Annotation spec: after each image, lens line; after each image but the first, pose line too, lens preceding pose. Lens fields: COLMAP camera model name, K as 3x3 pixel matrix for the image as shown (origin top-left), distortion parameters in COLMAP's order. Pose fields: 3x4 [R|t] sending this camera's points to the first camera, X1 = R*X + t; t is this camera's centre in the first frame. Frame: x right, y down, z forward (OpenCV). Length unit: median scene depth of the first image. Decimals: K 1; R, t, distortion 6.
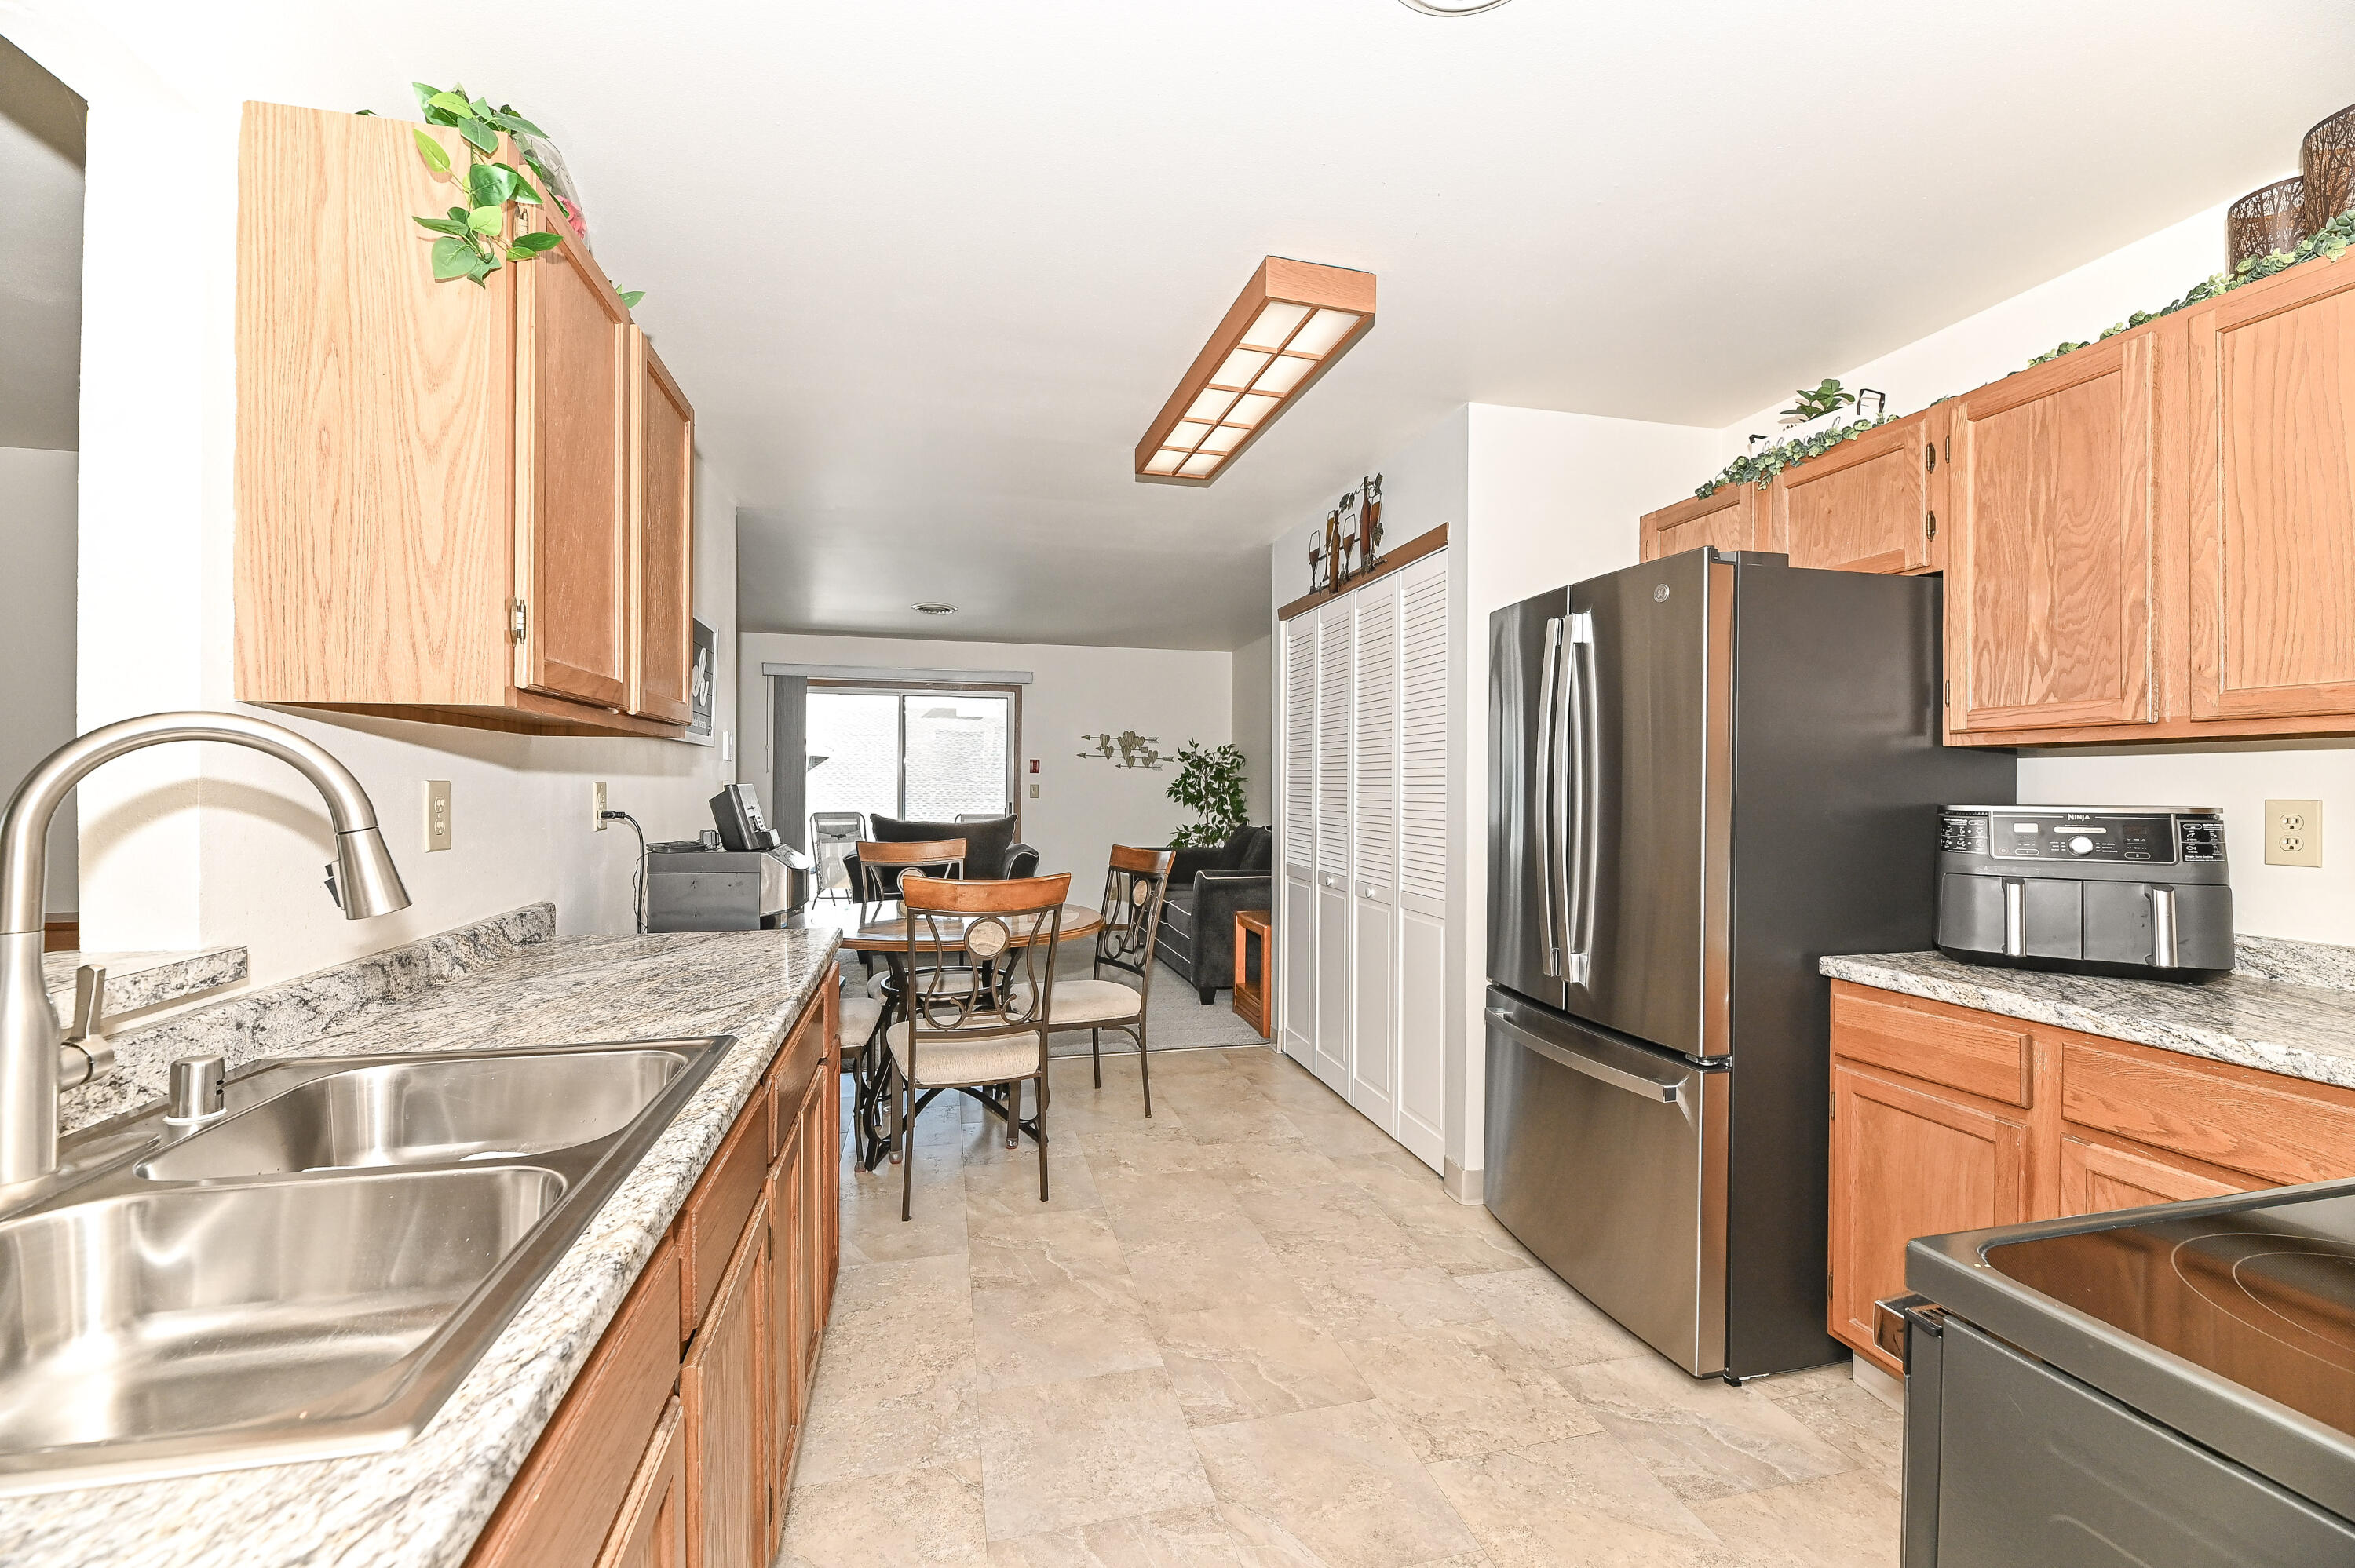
lens RADIAL K [[947.0, 0, 1193.1], [0, 947.0, 806.5], [0, 0, 1]] dist [-0.003906, -0.001660]
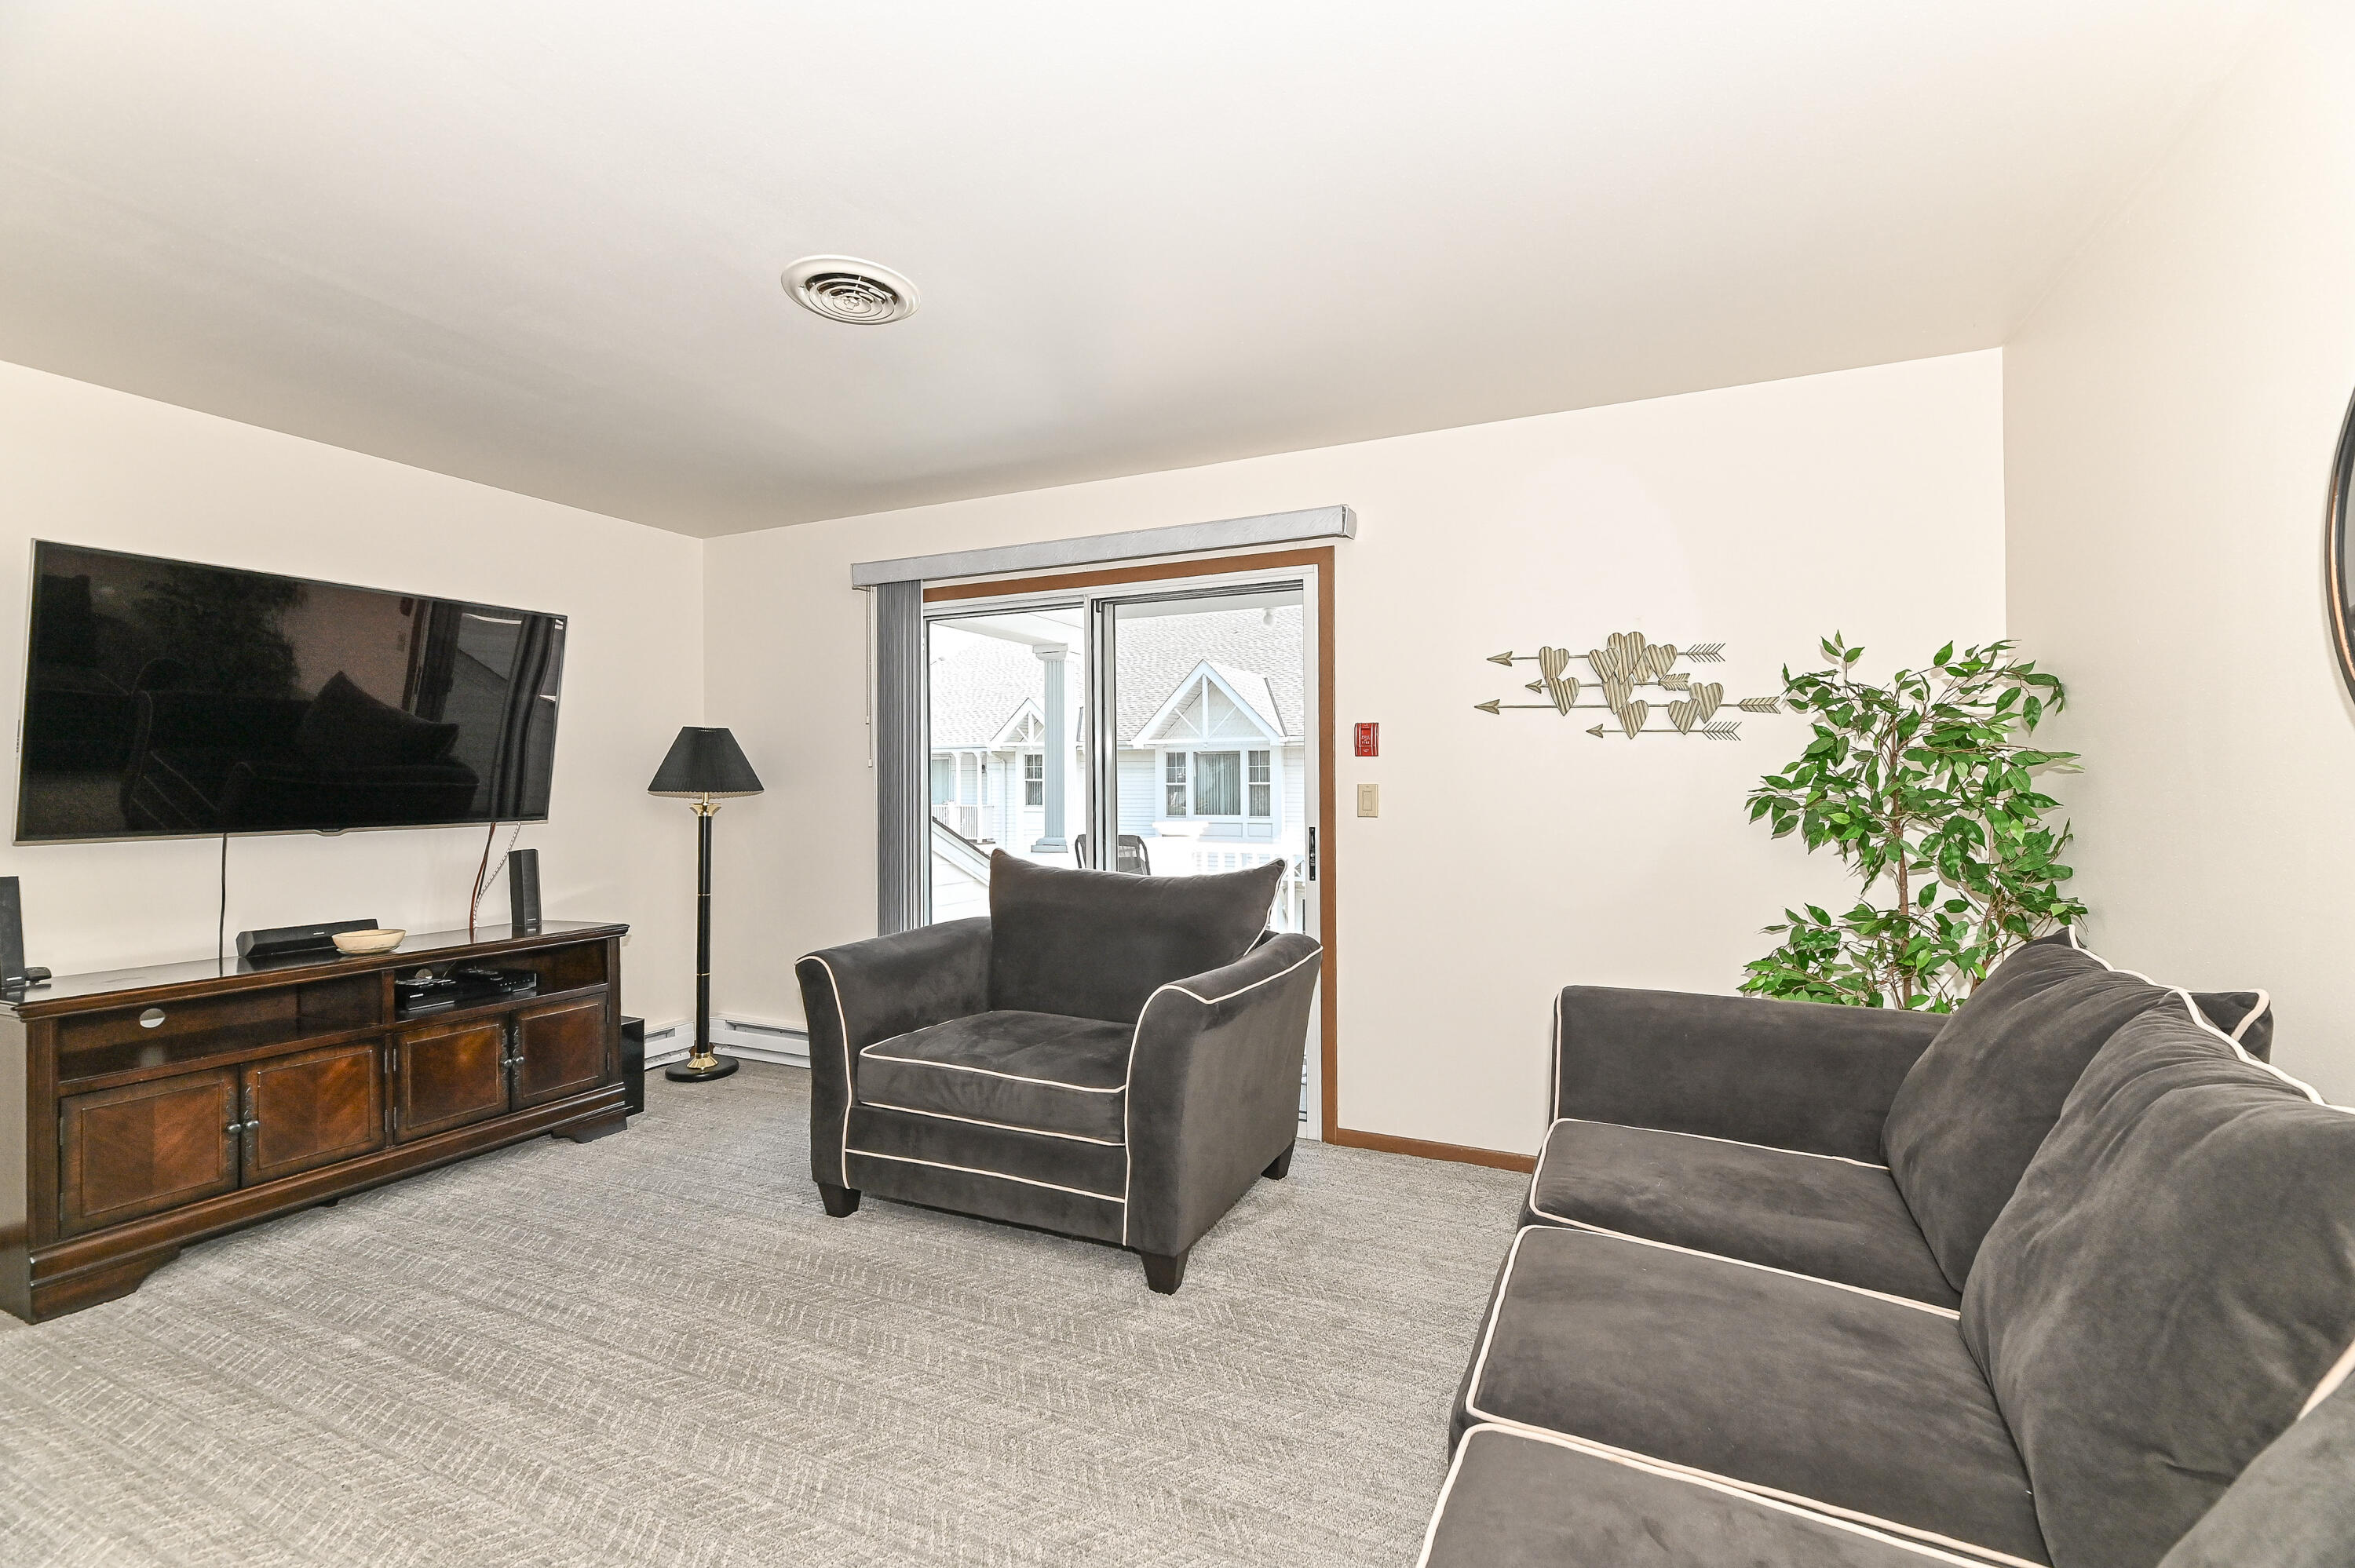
lens RADIAL K [[947.0, 0, 1195.5], [0, 947.0, 780.2], [0, 0, 1]] dist [-0.003906, -0.001660]
pose [[0.765997, -0.011392, -0.642743, 0.036885], [-0.005705, 0.999683, -0.024518, -0.014379], [0.642819, 0.022448, 0.765689, 0.623259]]
